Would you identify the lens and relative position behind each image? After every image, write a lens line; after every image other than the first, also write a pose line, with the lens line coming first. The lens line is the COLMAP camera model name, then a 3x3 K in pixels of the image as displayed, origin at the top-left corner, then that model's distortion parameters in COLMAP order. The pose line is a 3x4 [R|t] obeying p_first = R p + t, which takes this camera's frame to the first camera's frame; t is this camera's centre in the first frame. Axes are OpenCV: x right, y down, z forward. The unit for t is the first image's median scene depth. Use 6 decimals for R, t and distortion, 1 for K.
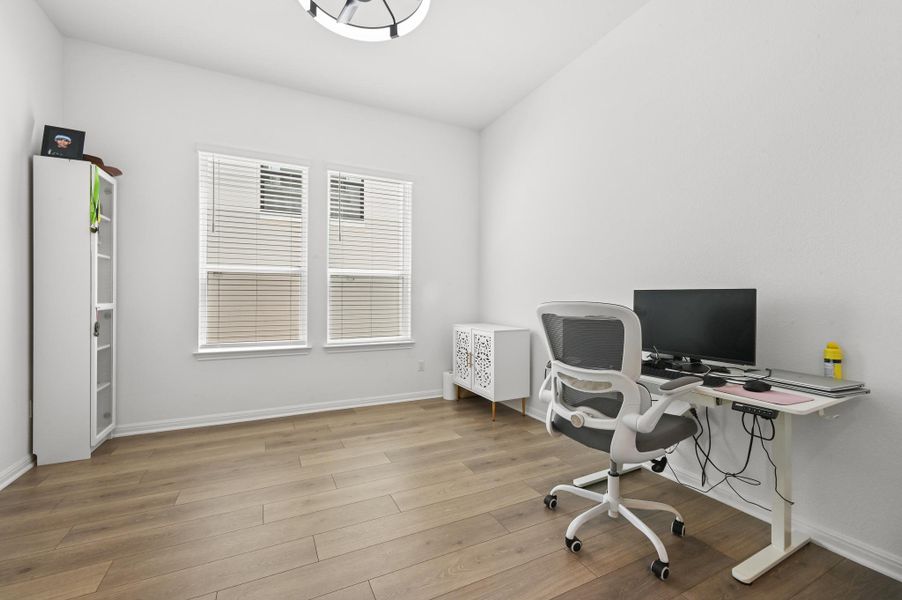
lens RADIAL K [[370.0, 0, 446.3], [0, 370.0, 295.8], [0, 0, 1]] dist [-0.000205, -0.000087]
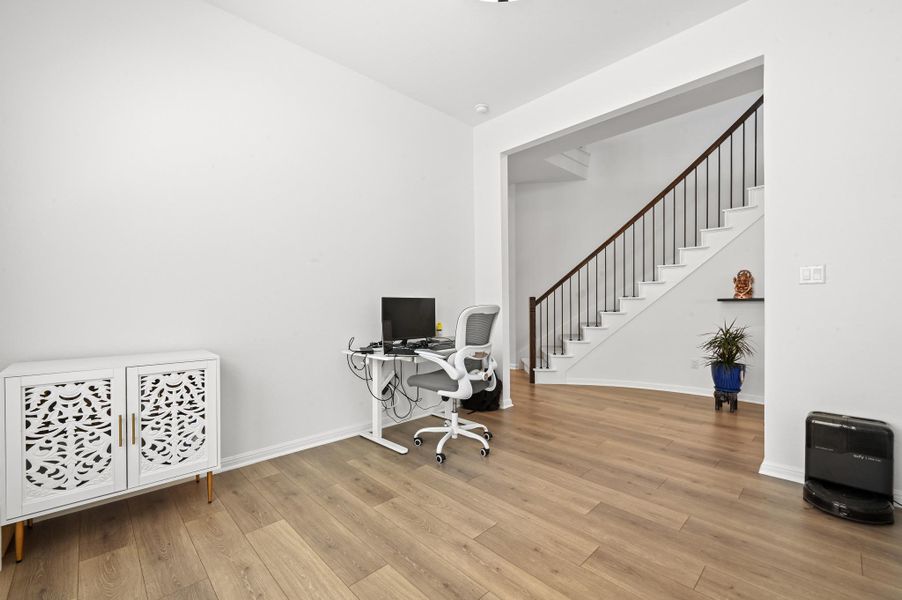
lens RADIAL K [[370.0, 0, 443.3], [0, 370.0, 302.5], [0, 0, 1]] dist [-0.000205, -0.000087]
pose [[-0.285956, 0.002838, 0.958239, -0.666433], [0.000480, 0.999996, -0.002819, 0.006563], [-0.958243, -0.000346, -0.285956, 0.931445]]
